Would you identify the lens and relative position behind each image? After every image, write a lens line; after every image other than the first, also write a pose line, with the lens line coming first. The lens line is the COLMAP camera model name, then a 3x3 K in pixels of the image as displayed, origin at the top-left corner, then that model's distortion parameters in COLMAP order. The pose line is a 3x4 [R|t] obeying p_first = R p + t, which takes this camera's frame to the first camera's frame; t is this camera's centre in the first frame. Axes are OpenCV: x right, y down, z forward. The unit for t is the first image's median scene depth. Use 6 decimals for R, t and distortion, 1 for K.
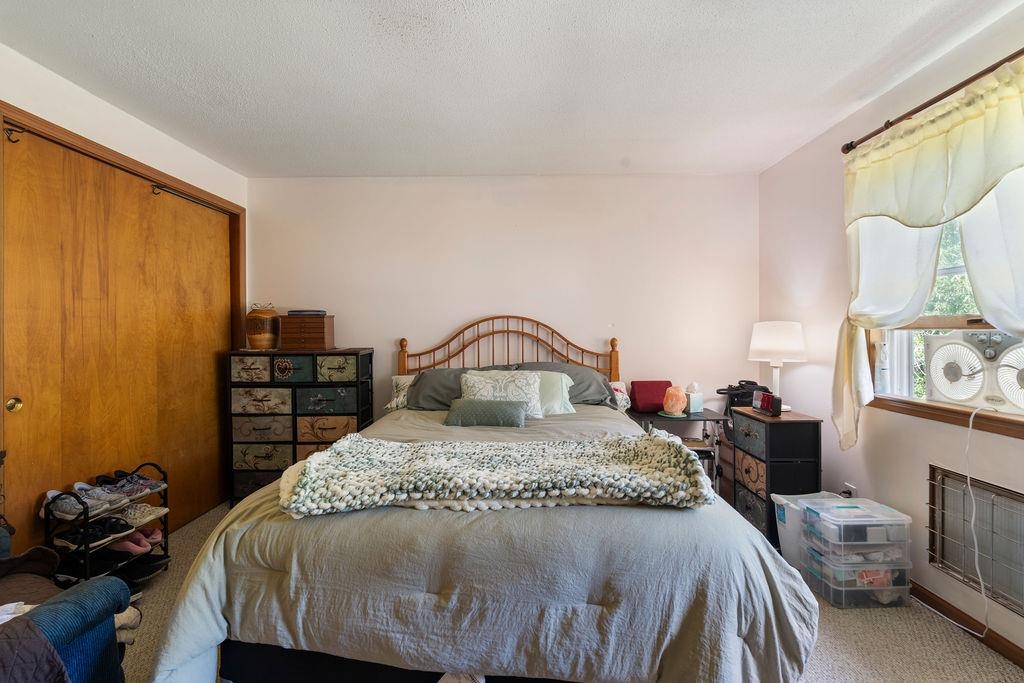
lens RADIAL K [[451.2, 0, 515.3], [0, 451.2, 337.1], [0, 0, 1]] dist [0.003633, -0.000289]
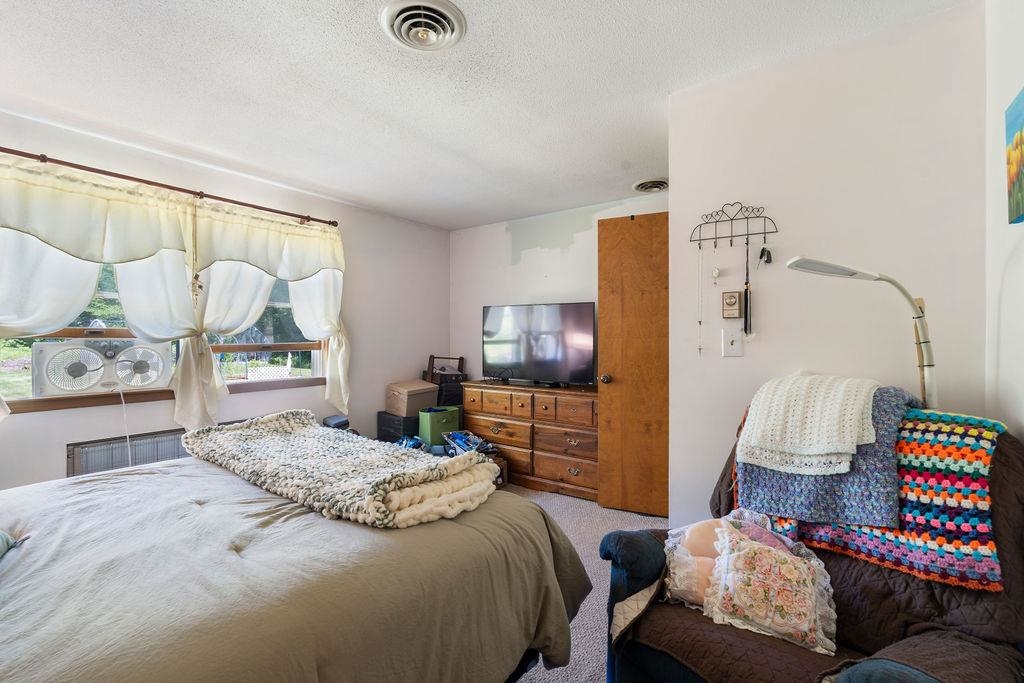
lens RADIAL K [[455.4, 0, 511.9], [0, 455.4, 333.9], [0, 0, 1]] dist [-0.001079, 0.000695]
pose [[-0.809205, 0.006049, 0.587495, -0.922361], [0.008280, 0.999965, 0.001109, -0.021585], [-0.587467, 0.005762, -0.809227, 1.421106]]
